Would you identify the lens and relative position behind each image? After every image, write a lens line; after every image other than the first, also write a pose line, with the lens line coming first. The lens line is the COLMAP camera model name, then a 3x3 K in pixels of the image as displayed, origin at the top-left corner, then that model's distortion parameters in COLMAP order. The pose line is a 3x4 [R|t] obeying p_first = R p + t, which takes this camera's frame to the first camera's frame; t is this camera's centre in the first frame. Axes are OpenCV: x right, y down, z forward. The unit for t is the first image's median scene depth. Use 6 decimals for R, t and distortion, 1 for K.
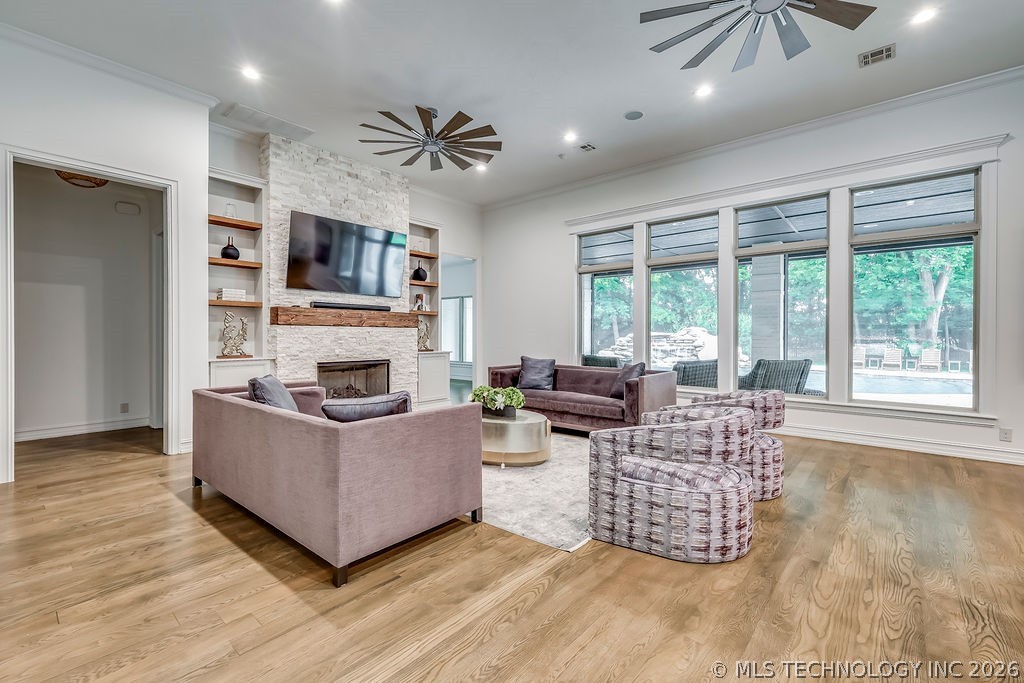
lens RADIAL K [[445.5, 0, 518.4], [0, 445.5, 338.0], [0, 0, 1]] dist [0.001930, 0.000922]
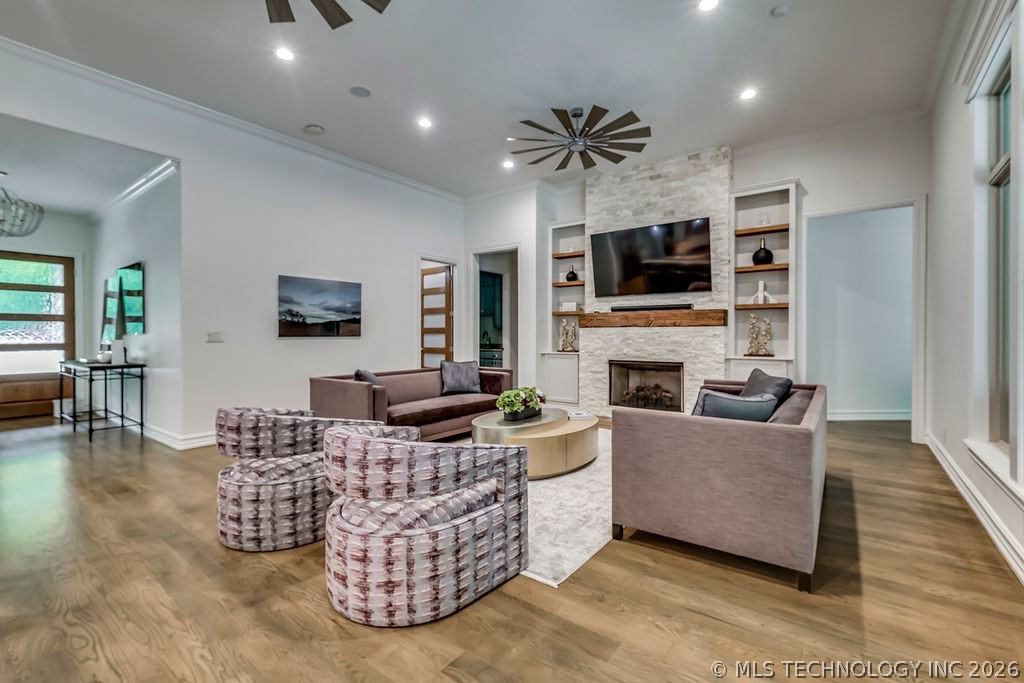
lens RADIAL K [[445.5, 0, 515.1], [0, 445.5, 337.2], [0, 0, 1]] dist [0.001930, 0.000922]
pose [[0.060215, 0.002681, -0.998182, 0.654797], [-0.004519, 0.999987, 0.002414, -0.004044], [0.998175, 0.004365, 0.060226, 0.663427]]
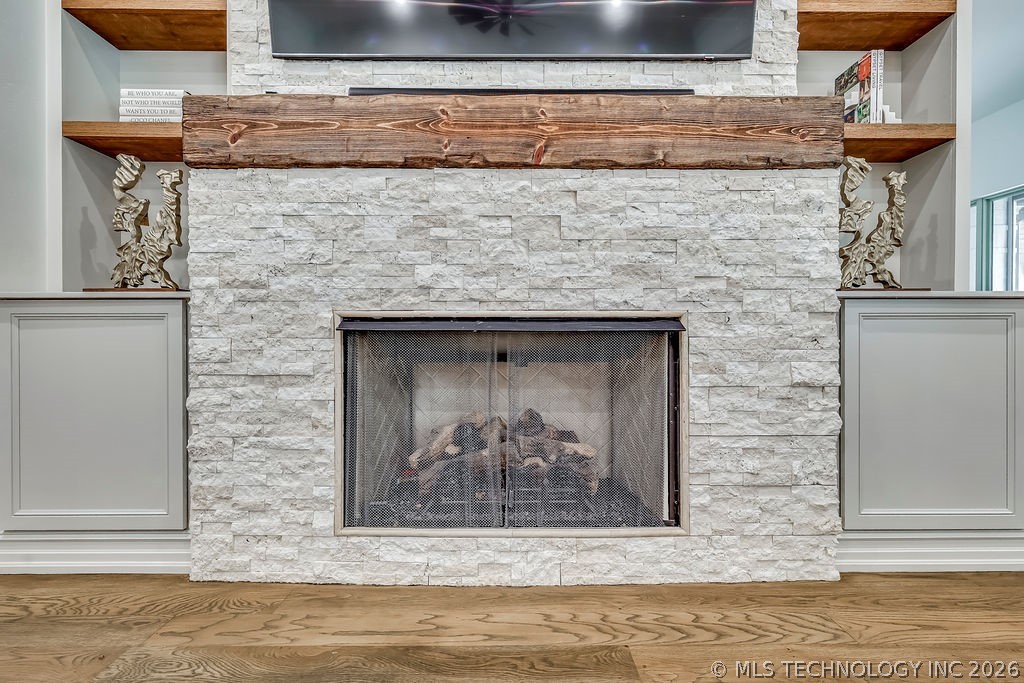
lens RADIAL K [[445.5, 0, 509.2], [0, 445.5, 339.2], [0, 0, 1]] dist [0.001930, 0.000922]
pose [[0.646089, 0.005577, -0.763242, -0.195124], [-0.003828, 0.999984, 0.004067, 0.063913], [0.763252, 0.000295, 0.646100, 0.876360]]
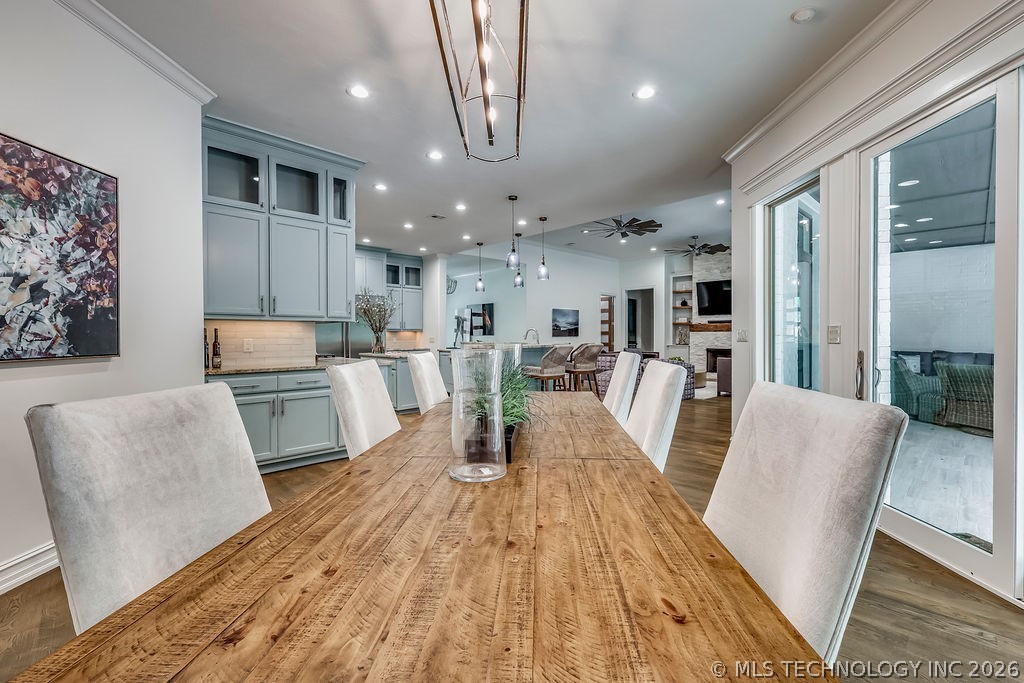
lens RADIAL K [[445.5, 0, 522.1], [0, 445.5, 338.0], [0, 0, 1]] dist [0.001930, 0.000922]
pose [[-0.079783, 0.003790, -0.996805, 1.745906], [-0.004621, 0.999981, 0.004172, -0.000991], [0.996802, 0.004939, -0.079764, 0.256900]]
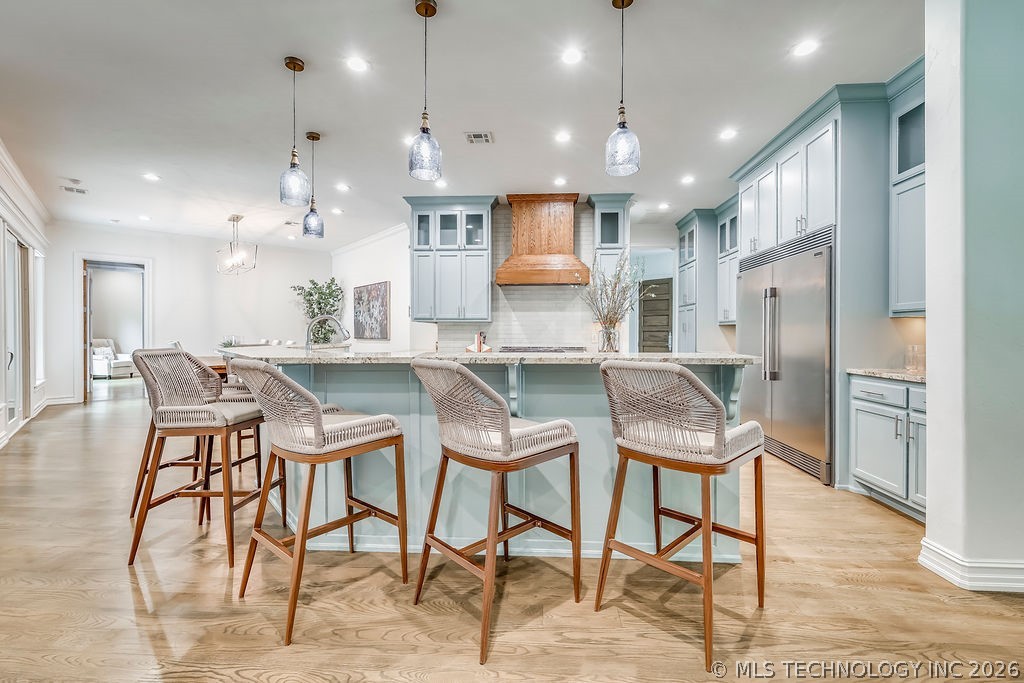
lens RADIAL K [[445.5, 0, 519.4], [0, 445.5, 336.8], [0, 0, 1]] dist [0.001930, 0.000922]
pose [[-0.601562, -0.007605, 0.798790, 0.007068], [0.007441, 0.999858, 0.015122, -0.004153], [-0.798792, 0.015041, -0.601420, 0.318745]]
